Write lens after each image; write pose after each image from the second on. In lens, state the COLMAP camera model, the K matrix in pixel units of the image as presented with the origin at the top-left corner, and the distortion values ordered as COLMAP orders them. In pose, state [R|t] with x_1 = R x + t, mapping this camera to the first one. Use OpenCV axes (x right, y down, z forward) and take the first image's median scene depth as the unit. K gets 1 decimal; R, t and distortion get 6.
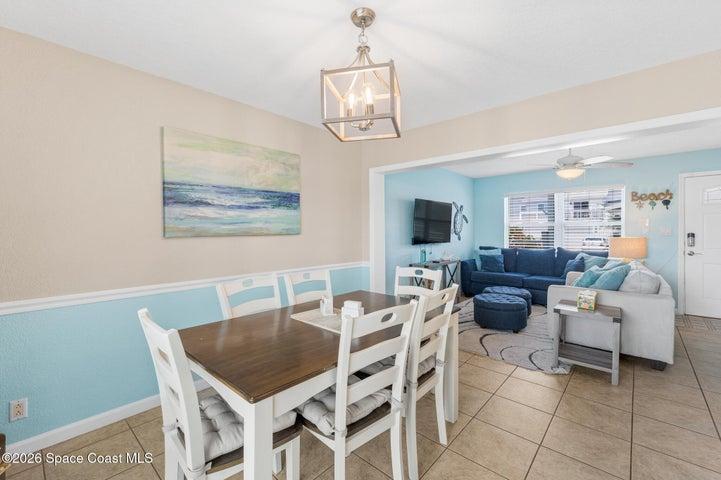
lens RADIAL K [[306.3, 0, 360.4], [0, 306.3, 231.0], [0, 0, 1]] dist [0.003809, 0.000364]
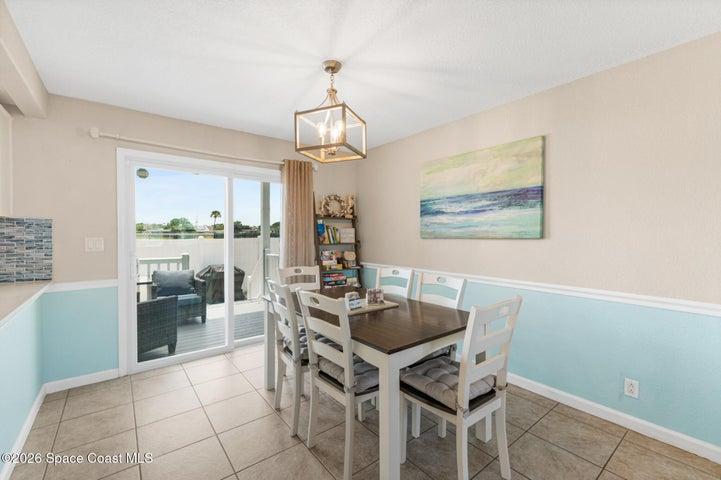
lens RADIAL K [[306.1, 0, 355.5], [0, 306.1, 236.0], [0, 0, 1]] dist [0.002496, 0.000083]
pose [[-0.172664, 0.012991, -0.984895, 0.749836], [-0.001348, 0.999909, 0.013426, -0.007415], [0.984980, 0.003645, -0.172630, 0.792447]]
